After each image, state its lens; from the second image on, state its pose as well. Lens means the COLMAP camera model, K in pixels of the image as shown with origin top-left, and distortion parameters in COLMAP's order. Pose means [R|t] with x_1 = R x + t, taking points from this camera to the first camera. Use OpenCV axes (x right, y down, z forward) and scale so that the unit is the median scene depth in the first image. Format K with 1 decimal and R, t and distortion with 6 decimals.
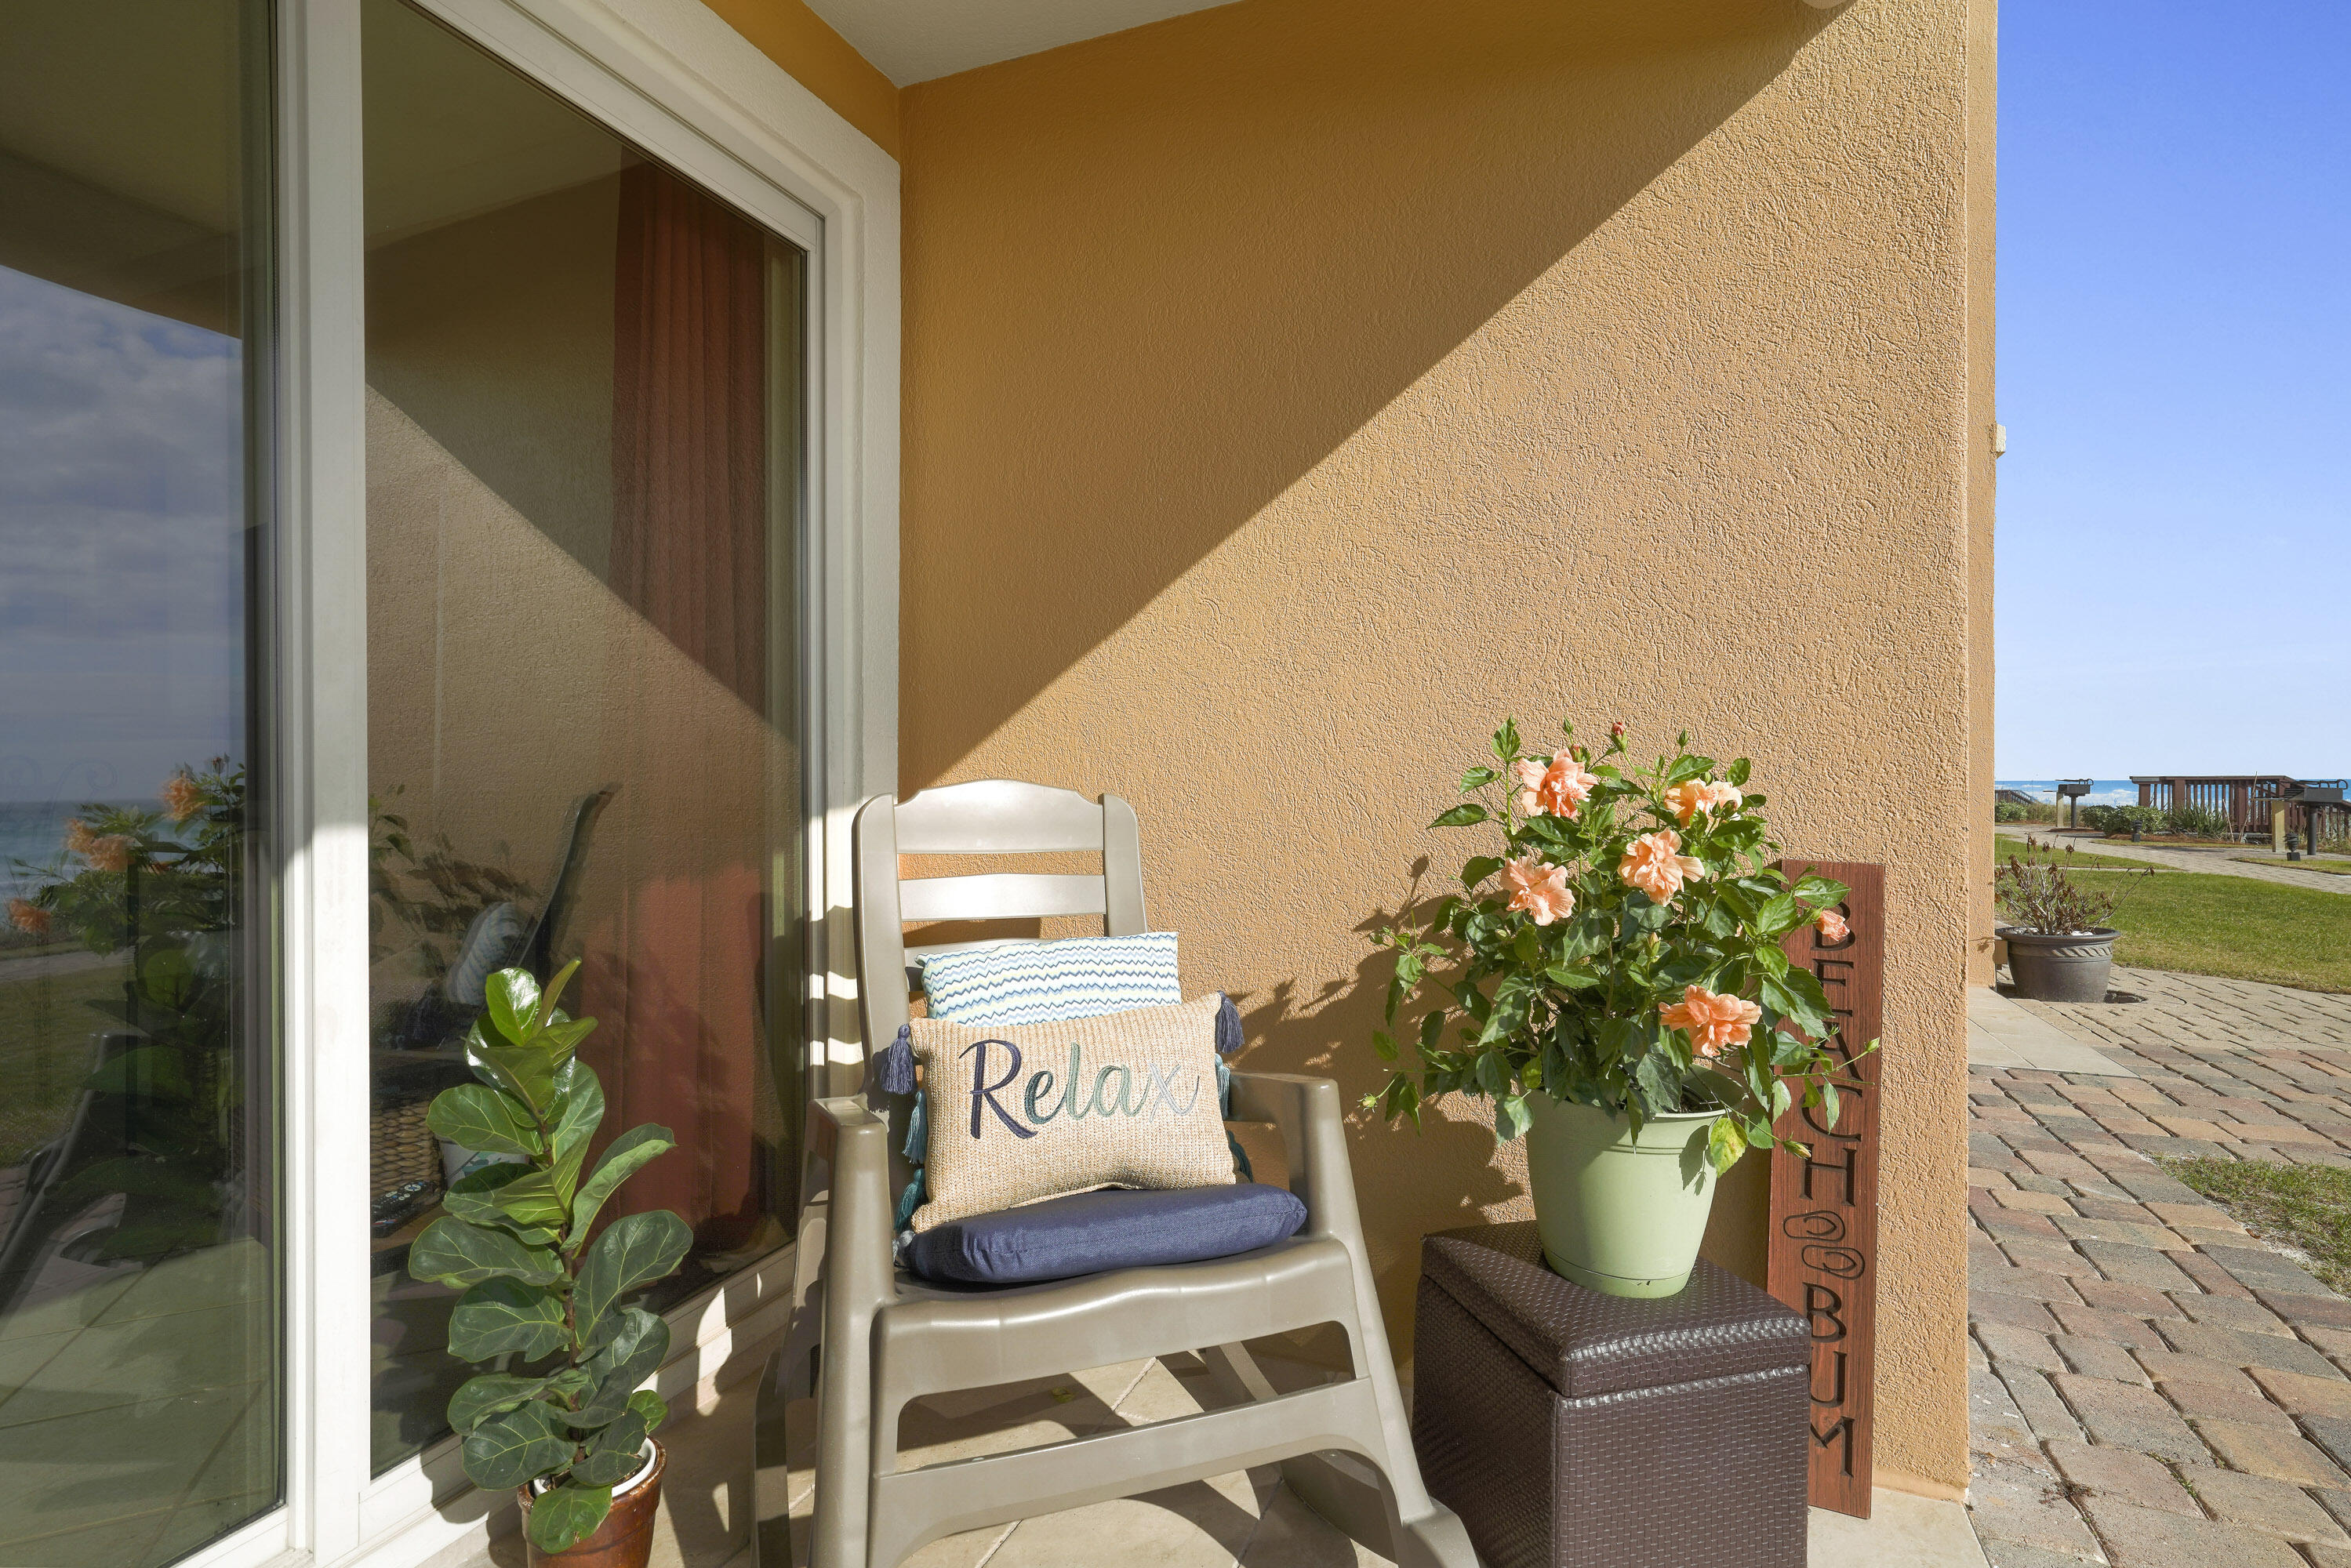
lens RADIAL K [[1152.6, 0, 1174.8], [0, 1152.6, 769.3], [0, 0, 1]] dist [-0.001566, 0.004484]
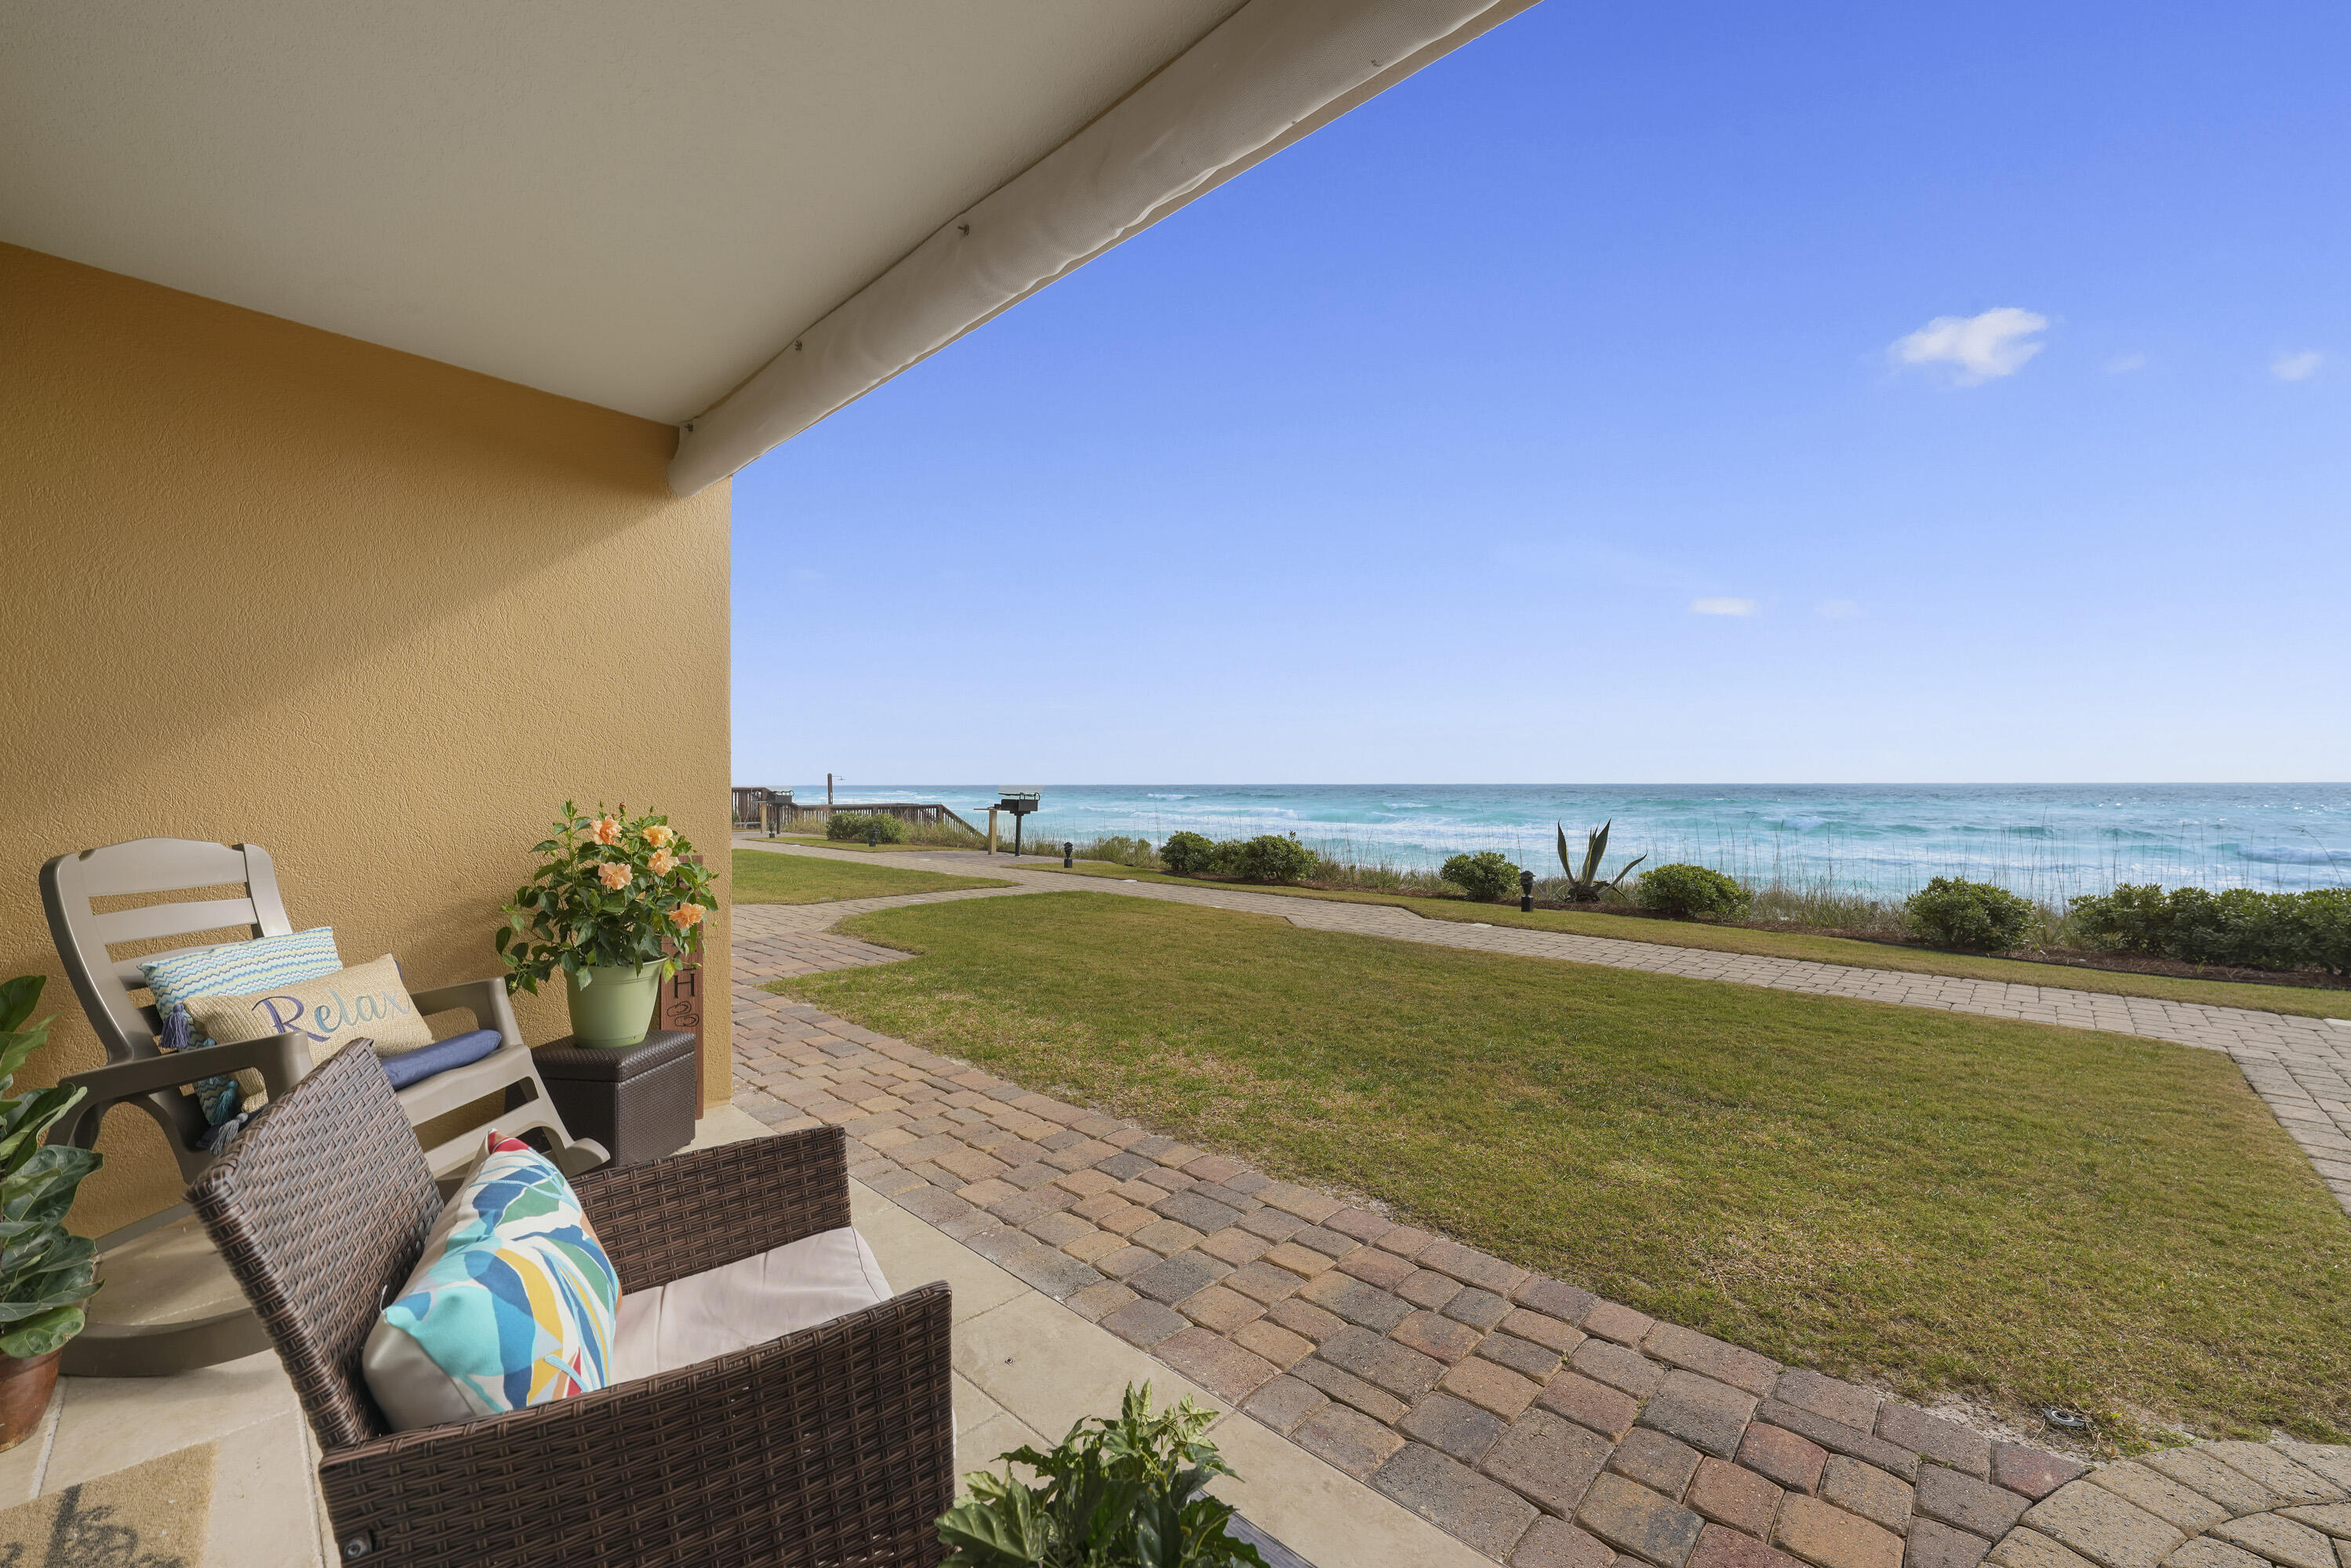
lens RADIAL K [[946.1, 0, 1166.6], [0, 946.1, 782.4], [0, 0, 1]] dist [-0.000317, 0.000403]
pose [[0.383537, 0.002700, 0.923522, -0.847531], [-0.009519, 0.999954, 0.001029, -0.082452], [-0.923476, -0.009186, 0.383545, -0.661525]]
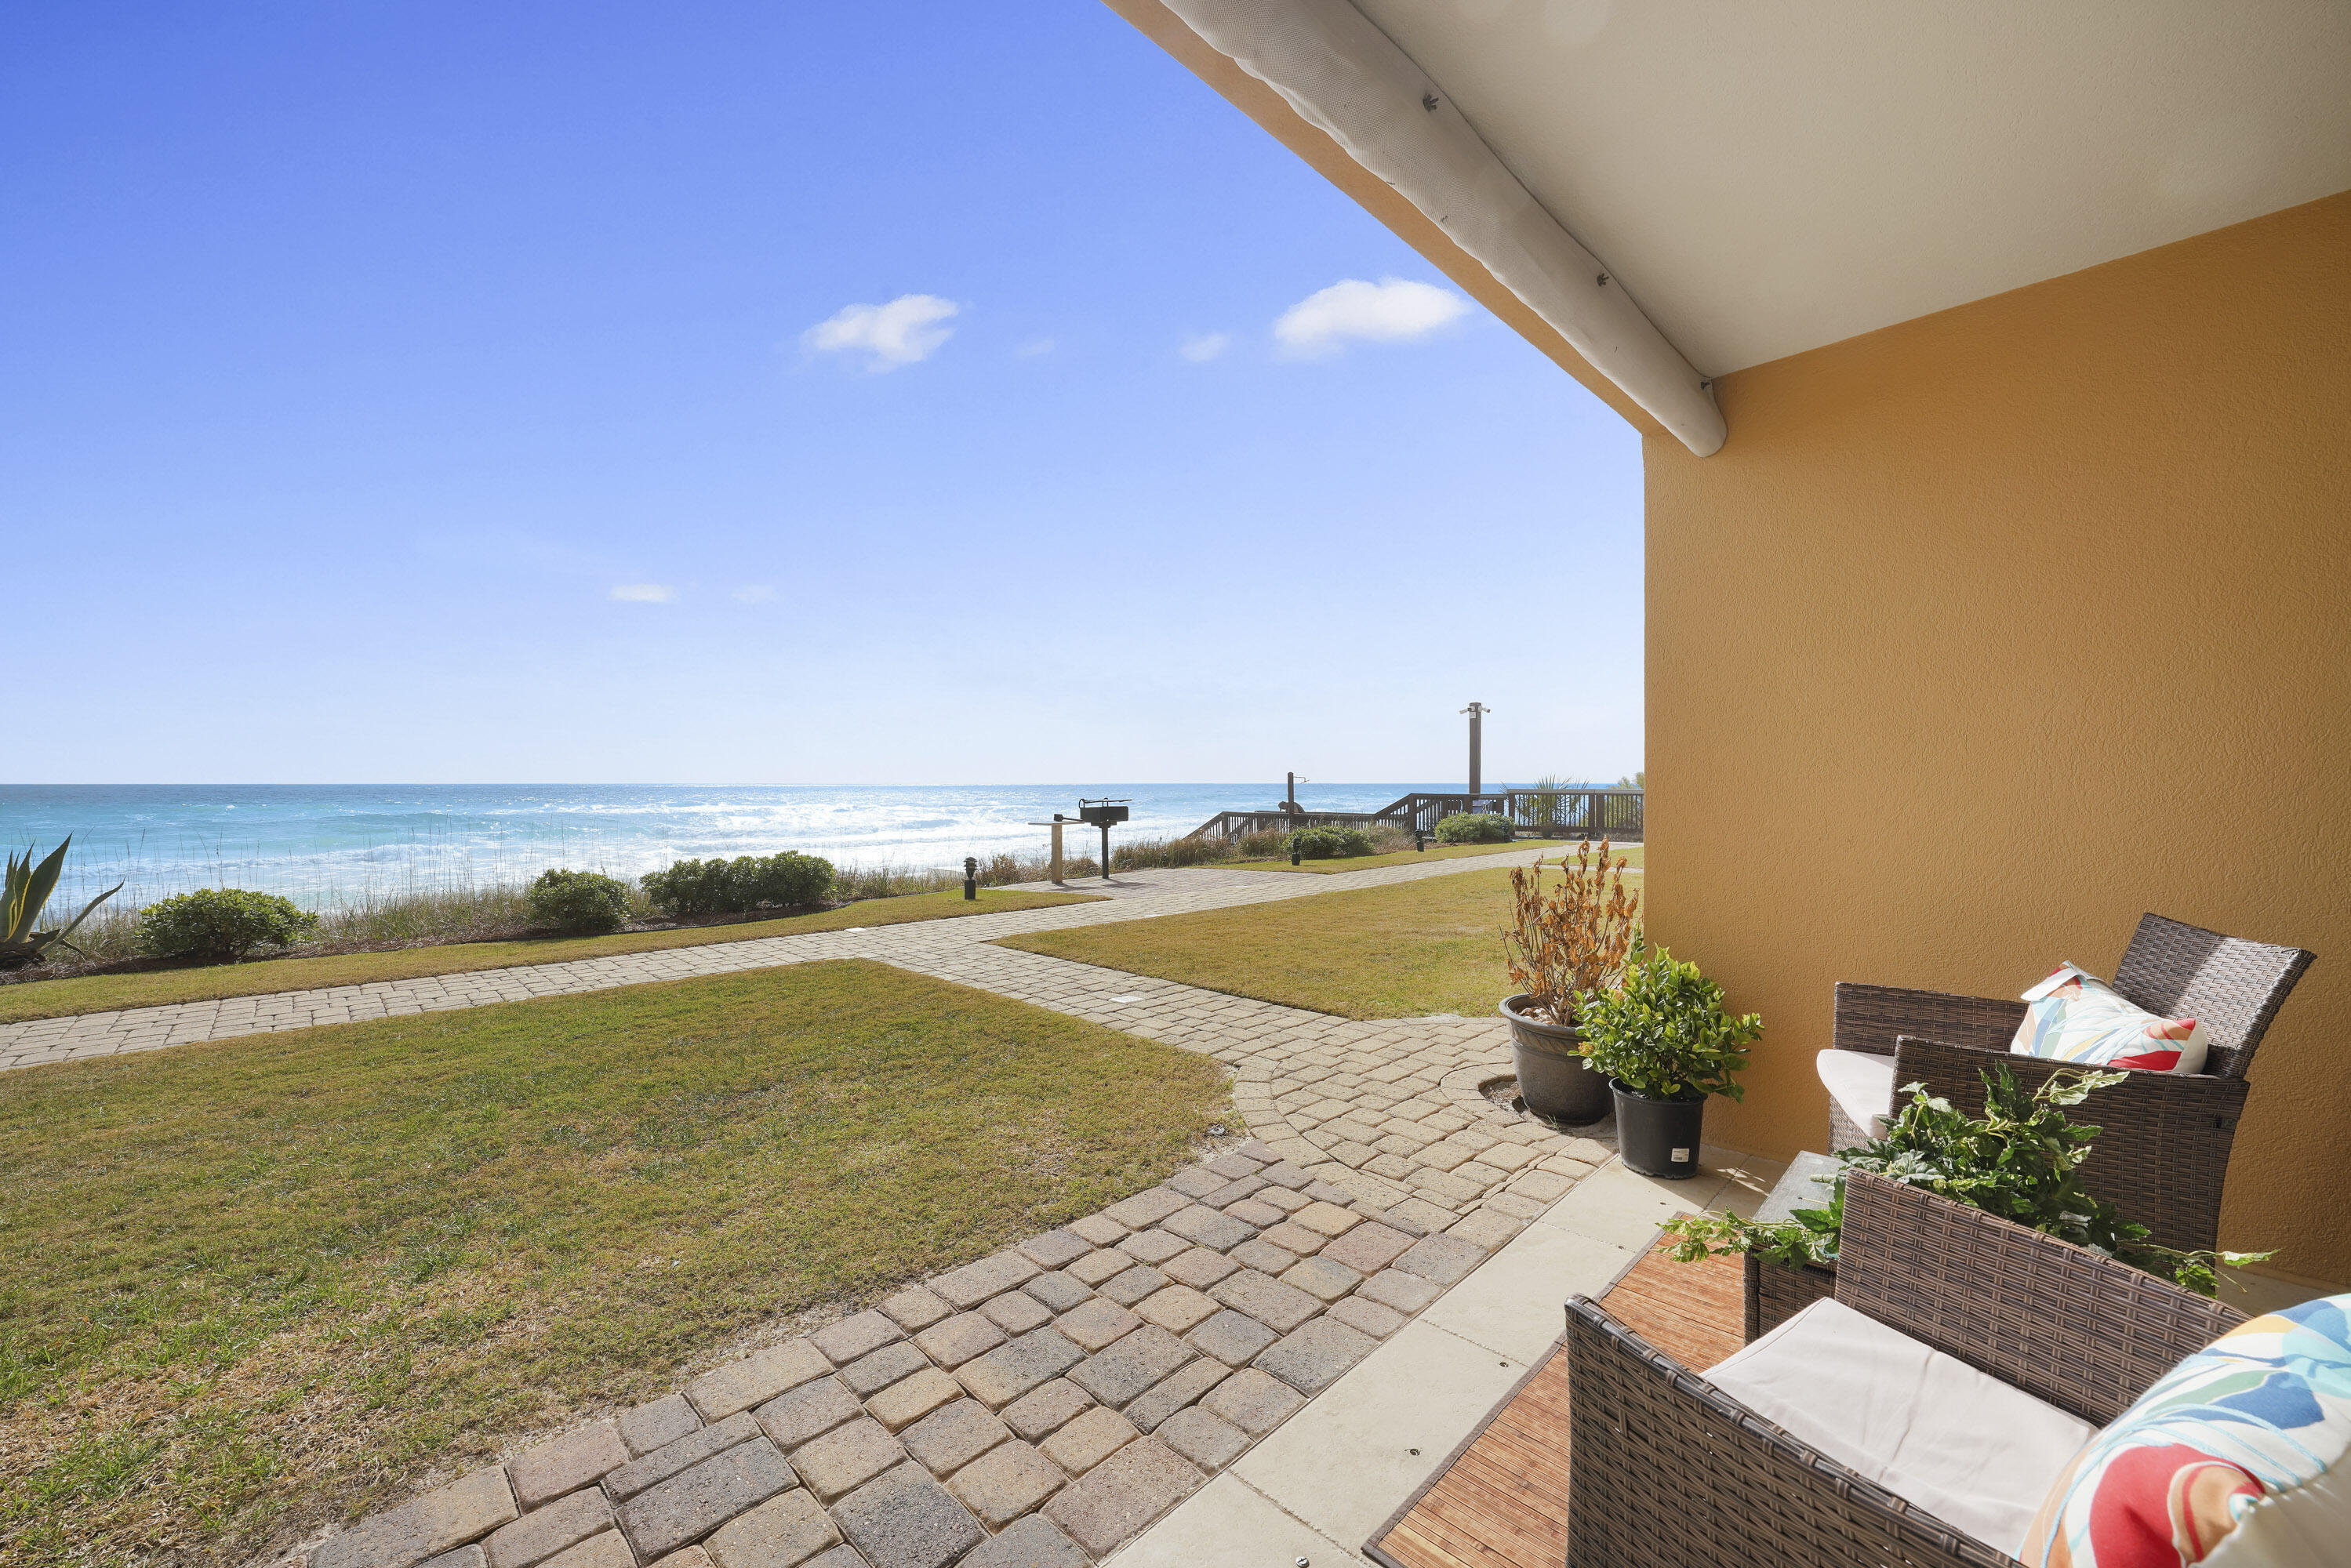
lens RADIAL K [[912.7, 0, 1168.6], [0, 912.7, 793.5], [0, 0, 1]] dist [-0.010857, 0.003992]
pose [[-0.917294, -0.002784, 0.398201, -0.164412], [-0.004272, 0.999987, -0.002851, -0.064012], [-0.398188, -0.004316, -0.917294, 0.509352]]
